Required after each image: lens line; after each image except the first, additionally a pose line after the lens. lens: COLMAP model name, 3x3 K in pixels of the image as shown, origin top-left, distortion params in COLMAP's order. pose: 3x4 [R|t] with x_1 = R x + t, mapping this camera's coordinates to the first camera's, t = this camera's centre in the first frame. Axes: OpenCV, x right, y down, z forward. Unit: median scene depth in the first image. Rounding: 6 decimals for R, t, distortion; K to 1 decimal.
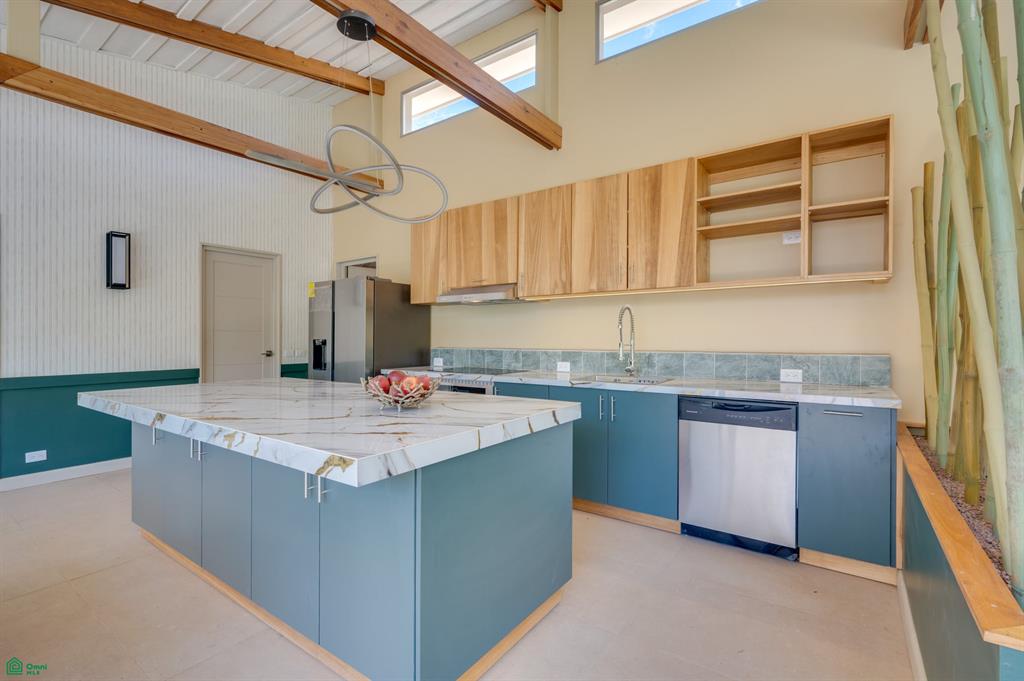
lens RADIAL K [[464.1, 0, 504.3], [0, 464.1, 337.9], [0, 0, 1]] dist [0.003620, 0.000737]
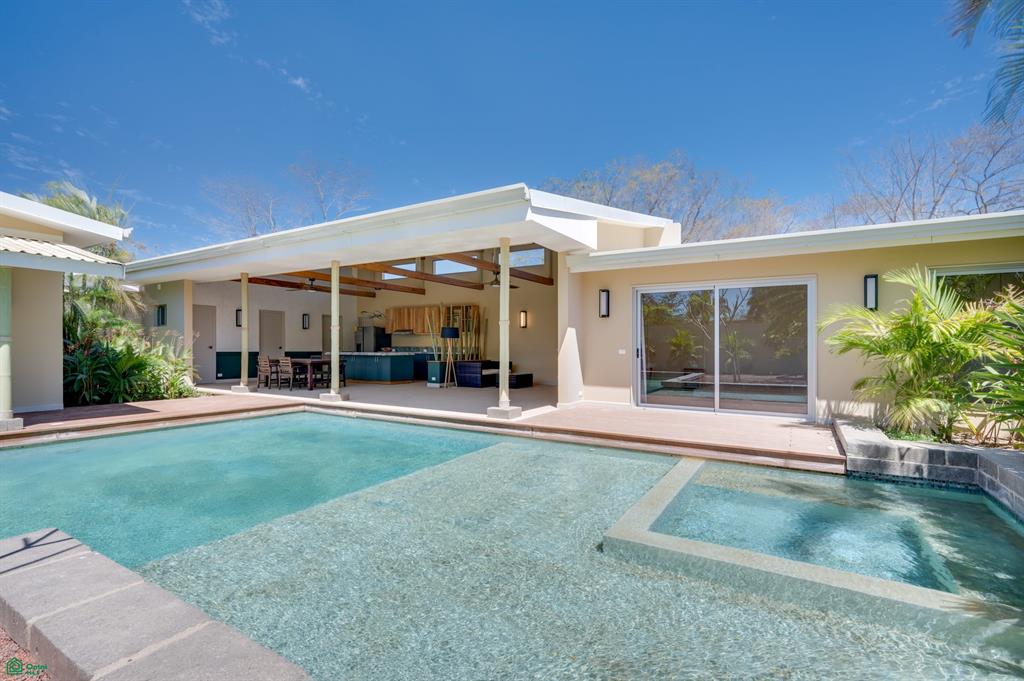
lens RADIAL K [[476.4, 0, 503.4], [0, 476.4, 347.8], [0, 0, 1]] dist [-0.003031, -0.000068]
pose [[0.996977, 0.007536, 0.077326, 0.480063], [-0.007505, 0.999972, -0.000684, 0.036239], [-0.077329, 0.000102, 0.997006, -3.110767]]
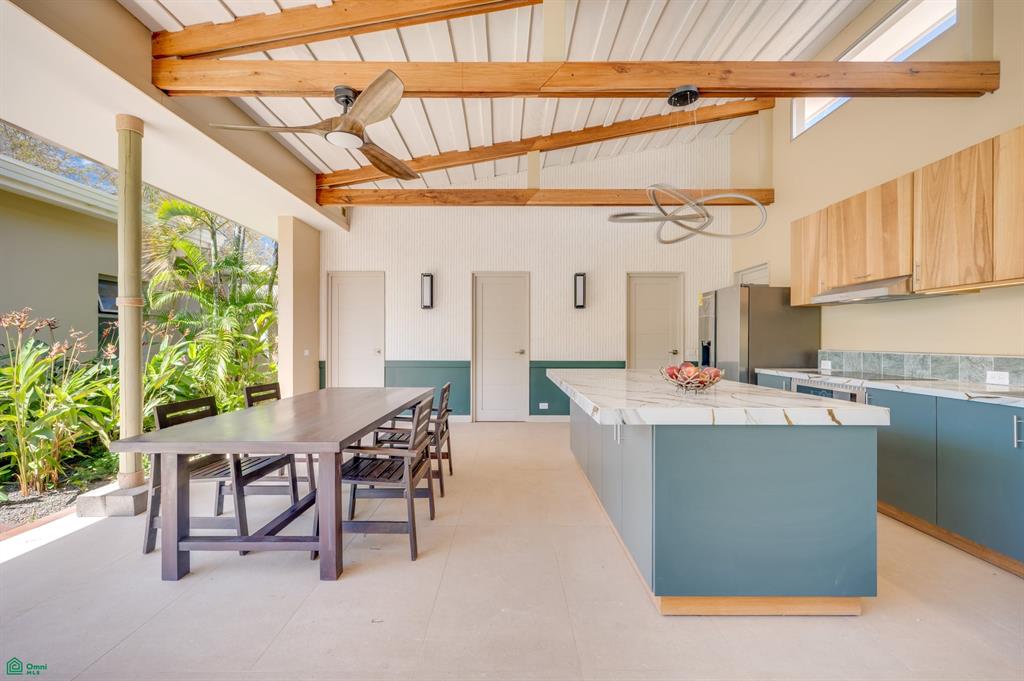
lens RADIAL K [[416.8, 0, 510.8], [0, 416.8, 339.8], [0, 0, 1]] dist [0.003422, -0.000610]
pose [[0.594424, 0.002340, -0.804149, 0.200705], [-0.005594, 0.999984, -0.001225, 0.005623], [0.804133, 0.005227, 0.594427, -0.042778]]
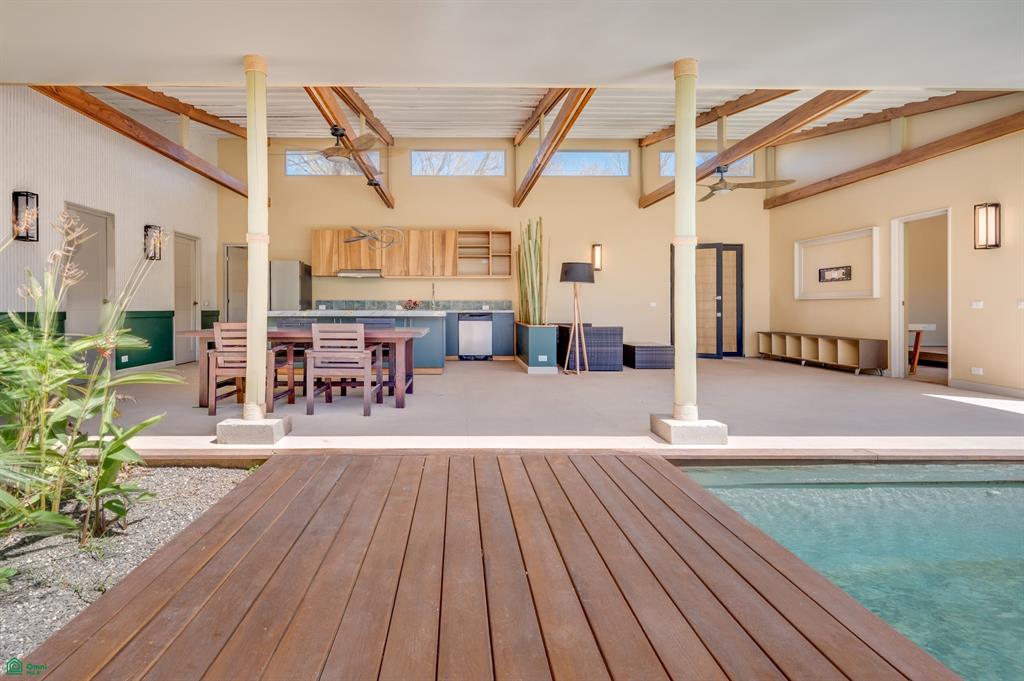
lens RADIAL K [[525.3, 0, 444.2], [0, 525.3, 305.9], [0, 0, 1]] dist [0.003100, -0.001575]
pose [[0.817805, 0.007412, 0.575448, -1.143372], [-0.004249, 0.999968, -0.006842, 0.069157], [-0.575480, 0.003150, 0.817810, -1.193628]]
